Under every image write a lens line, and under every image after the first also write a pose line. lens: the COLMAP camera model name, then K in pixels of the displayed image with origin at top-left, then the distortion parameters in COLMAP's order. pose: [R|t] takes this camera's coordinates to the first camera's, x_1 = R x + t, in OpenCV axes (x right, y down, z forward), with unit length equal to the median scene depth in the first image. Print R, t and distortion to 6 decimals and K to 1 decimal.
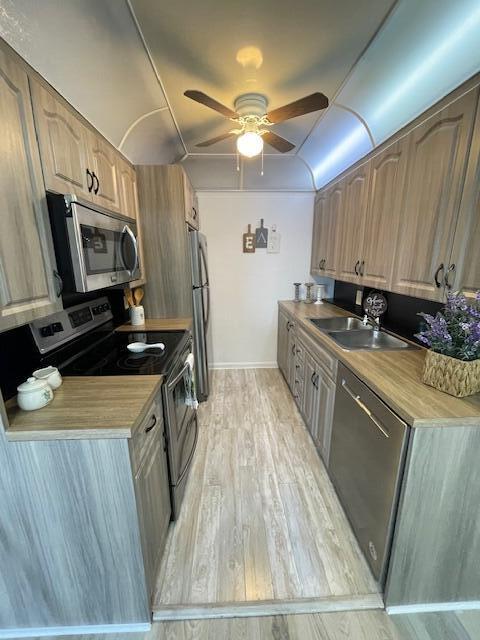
lens RADIAL K [[261.8, 0, 239.1], [0, 261.8, 318.4], [0, 0, 1]] dist [-0.008919, 0.000022]
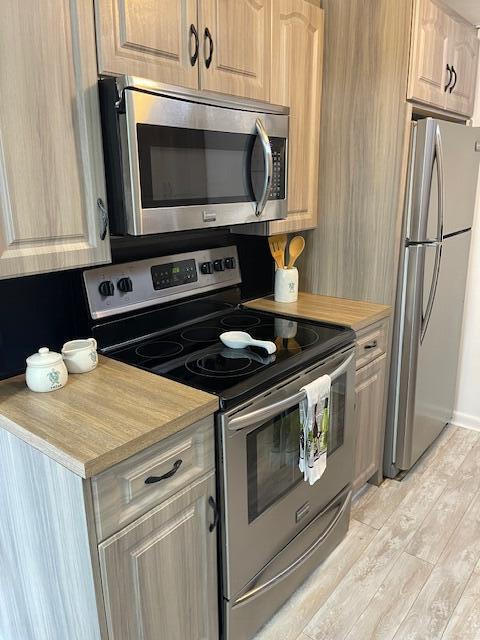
lens RADIAL K [[494.8, 0, 241.0], [0, 494.8, 322.7], [0, 0, 1]] dist [0.025514, -0.020950]
pose [[0.753794, 0.183746, -0.630897, 0.361199], [-0.146951, 0.982930, 0.110698, -0.057348], [0.640468, 0.009268, 0.767929, 0.229757]]
